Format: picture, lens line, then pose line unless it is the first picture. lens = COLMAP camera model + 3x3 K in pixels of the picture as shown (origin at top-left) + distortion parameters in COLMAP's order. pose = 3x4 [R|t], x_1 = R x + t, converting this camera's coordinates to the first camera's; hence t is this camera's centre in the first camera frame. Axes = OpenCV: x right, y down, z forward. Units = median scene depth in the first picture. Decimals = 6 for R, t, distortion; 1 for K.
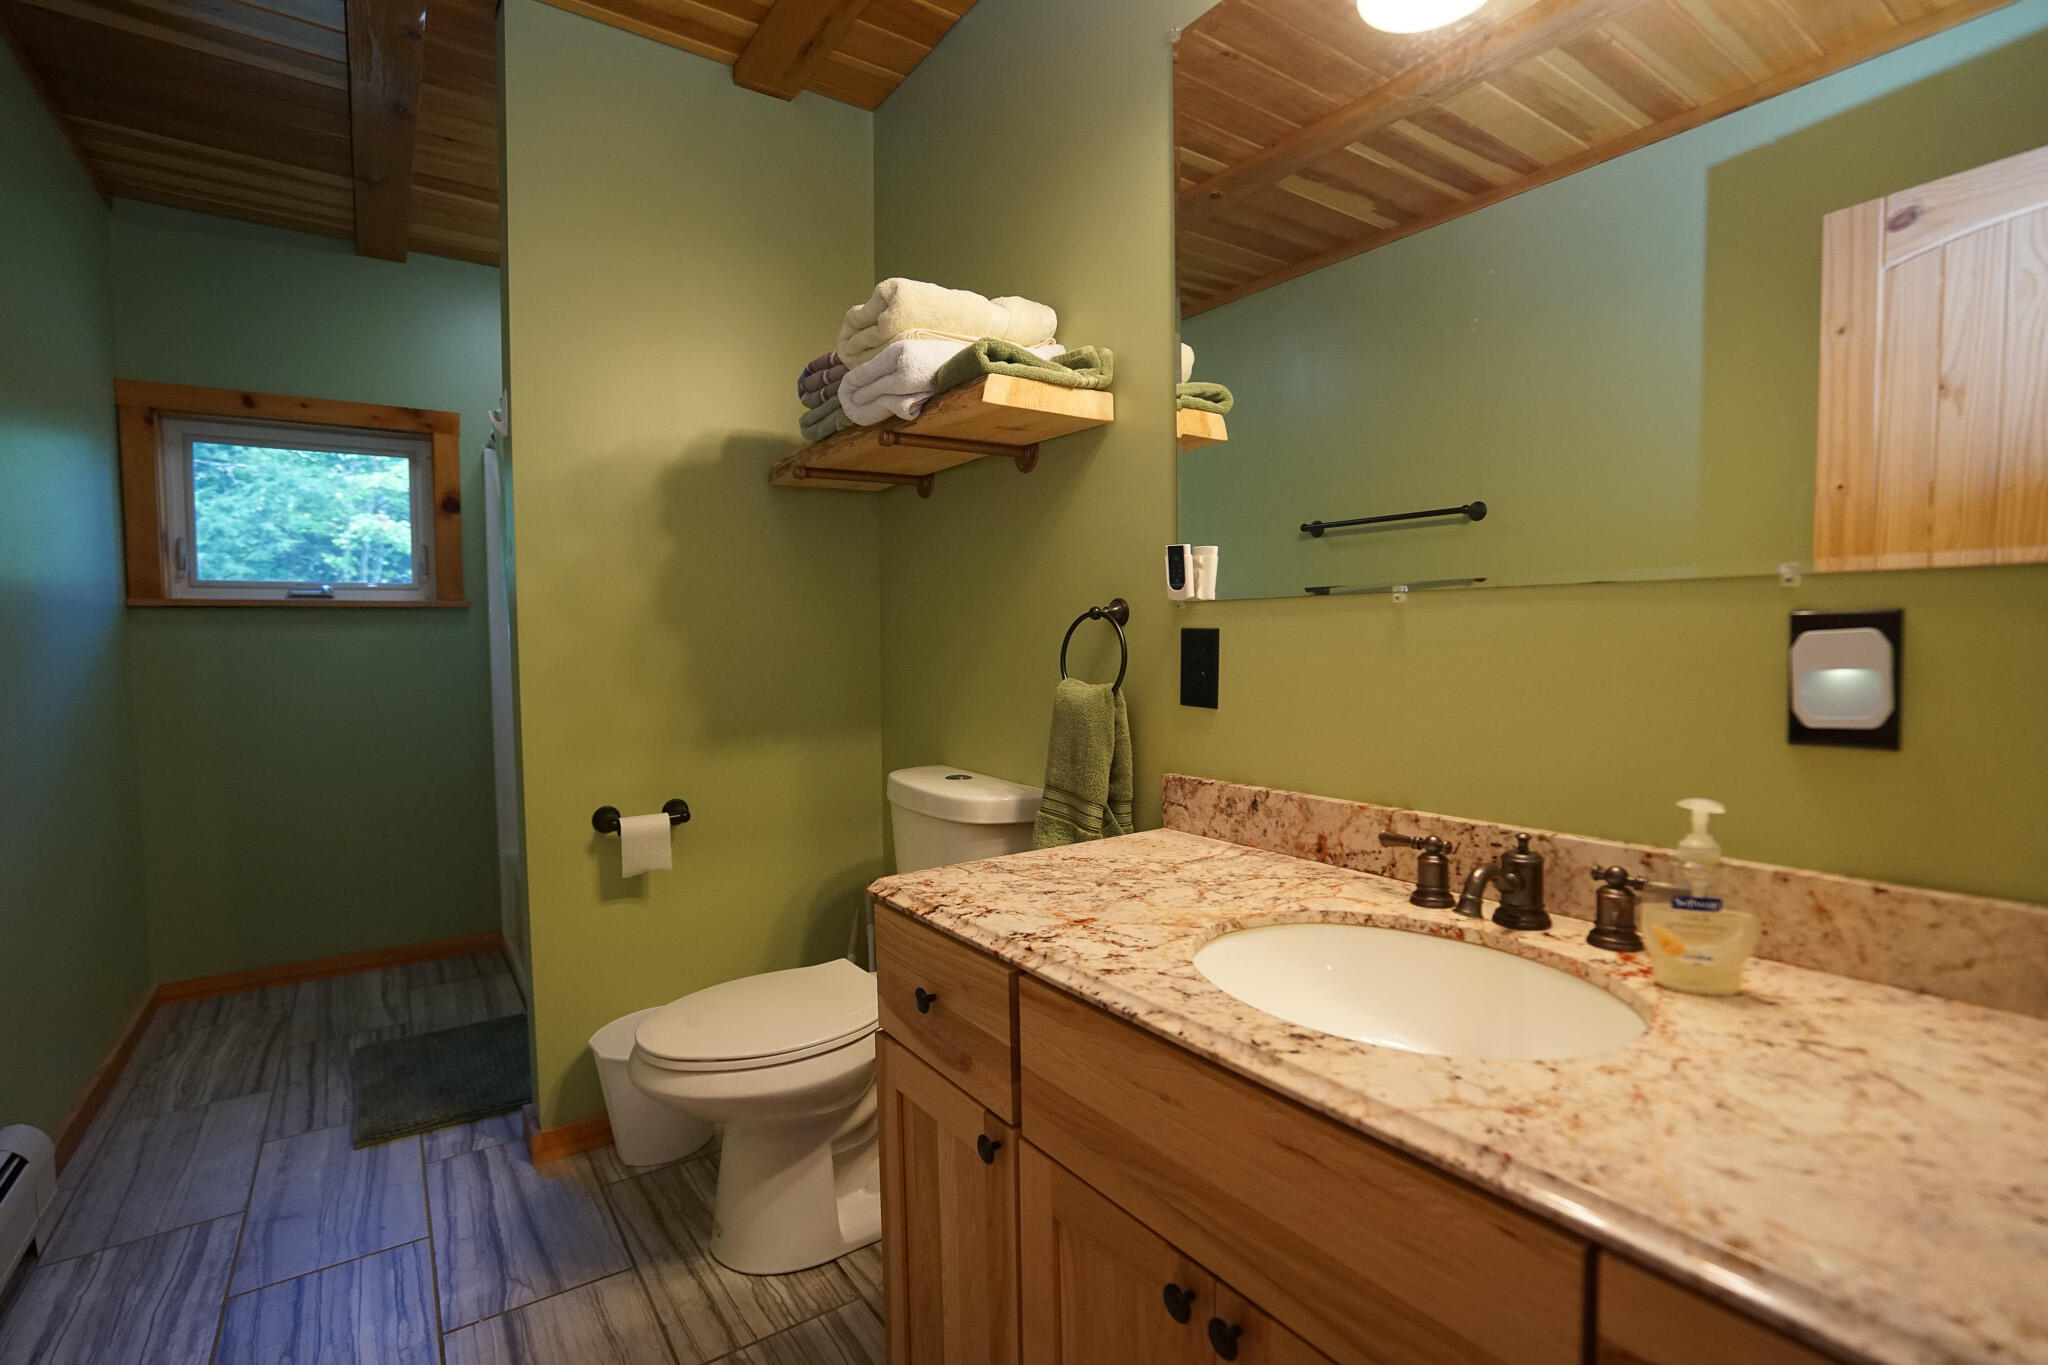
lens RADIAL K [[932.9, 0, 1016.9], [0, 932.9, 684.2], [0, 0, 1]] dist [-0.003564, -0.000323]
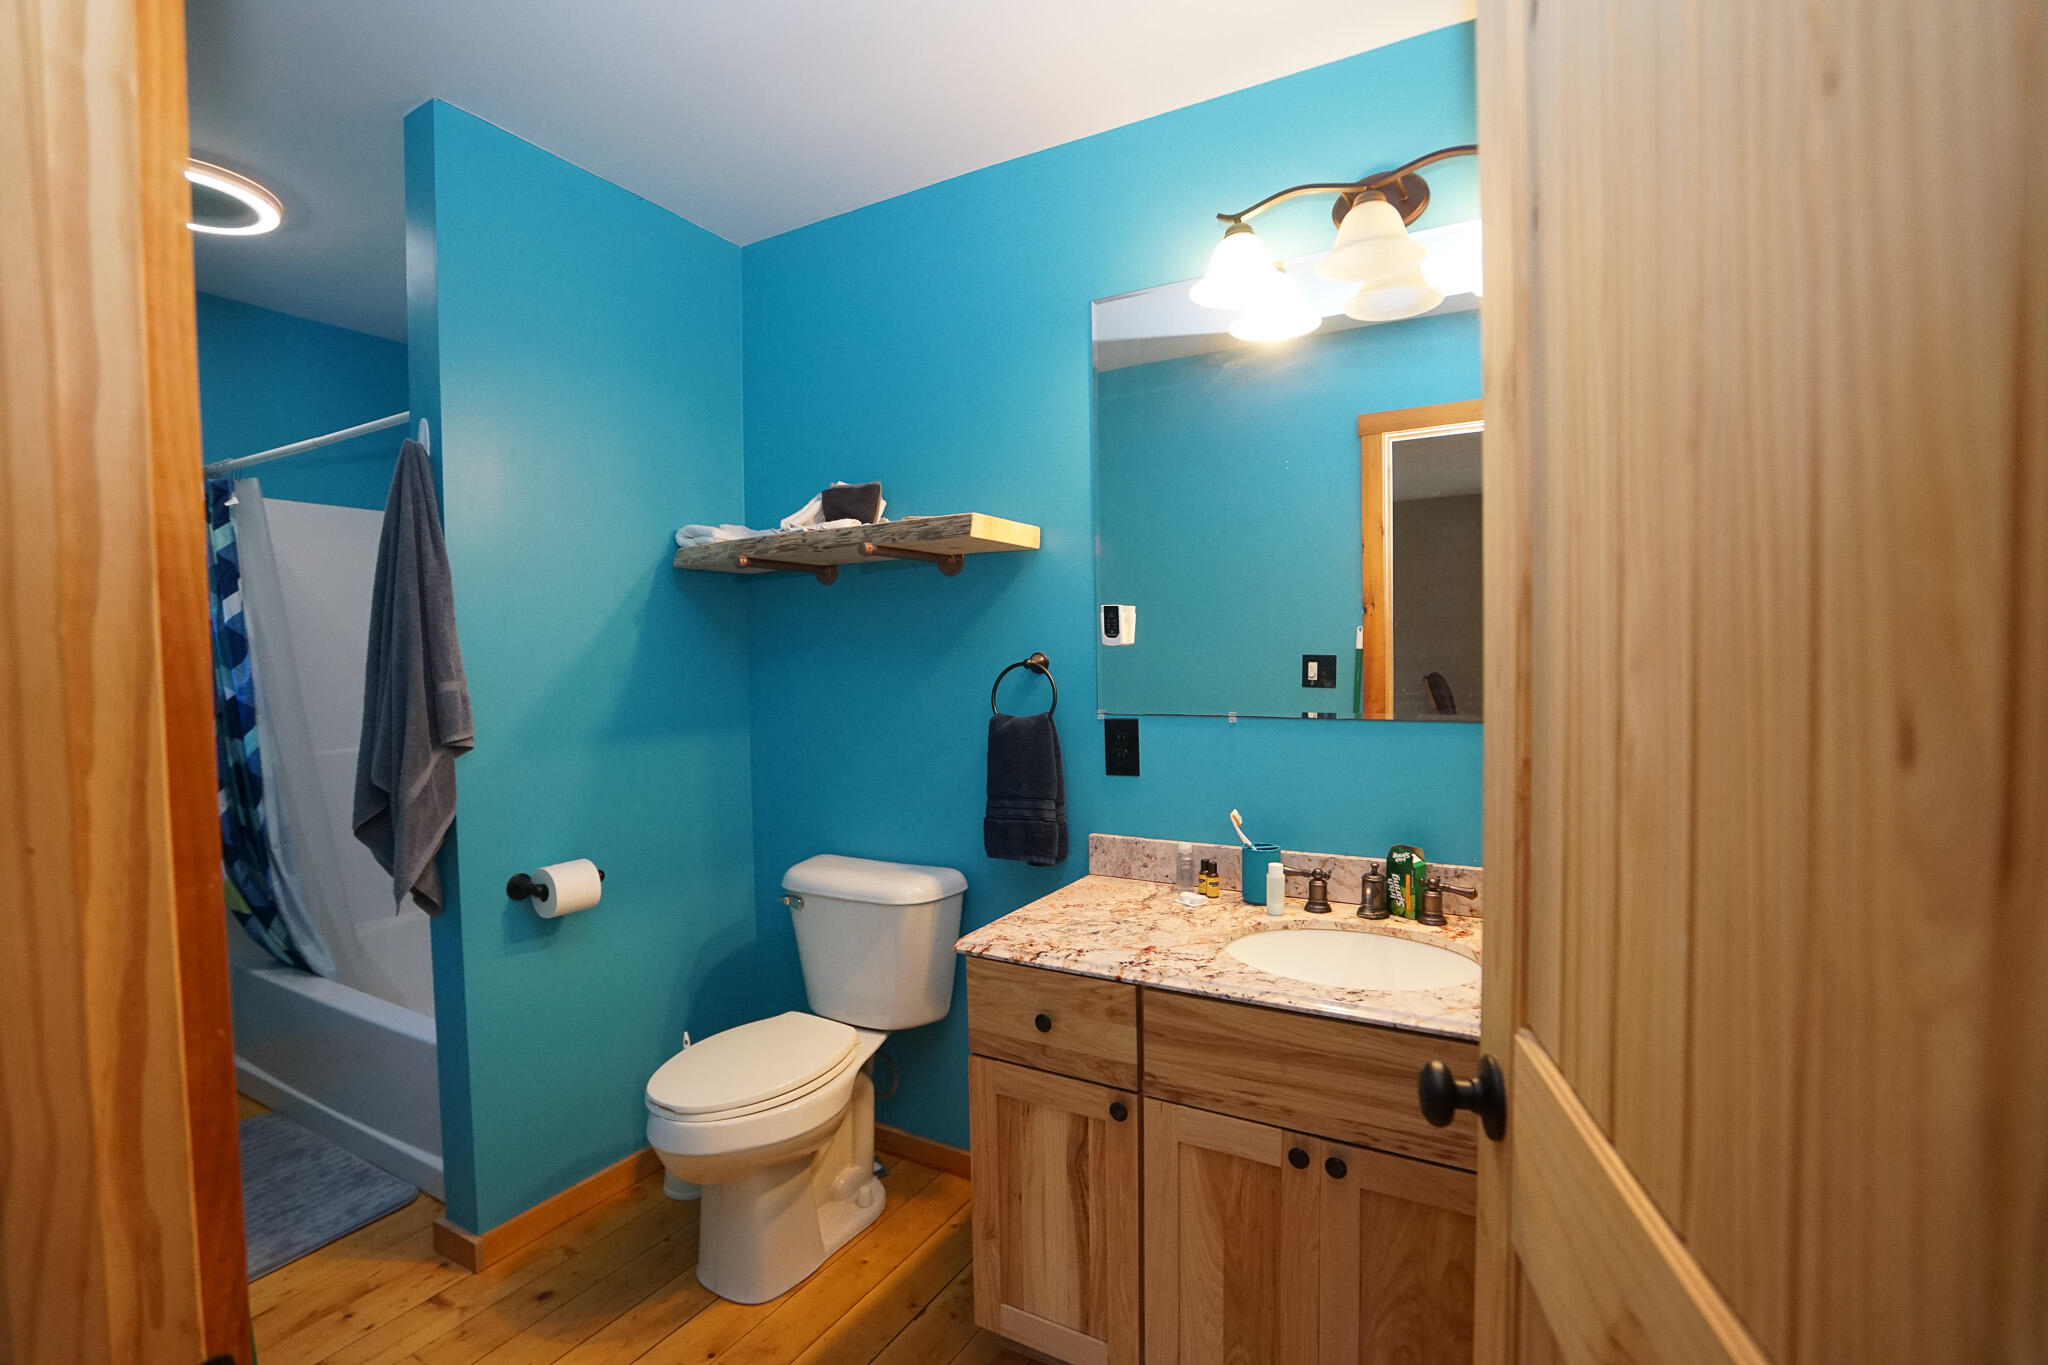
lens RADIAL K [[932.9, 0, 1026.2], [0, 932.9, 682.6], [0, 0, 1]] dist [-0.003564, -0.000323]
pose [[0.897065, -0.007180, 0.441841, -0.785259], [0.018414, 0.999607, -0.021142, -0.148704], [-0.441515, 0.027102, 0.896844, -0.271922]]
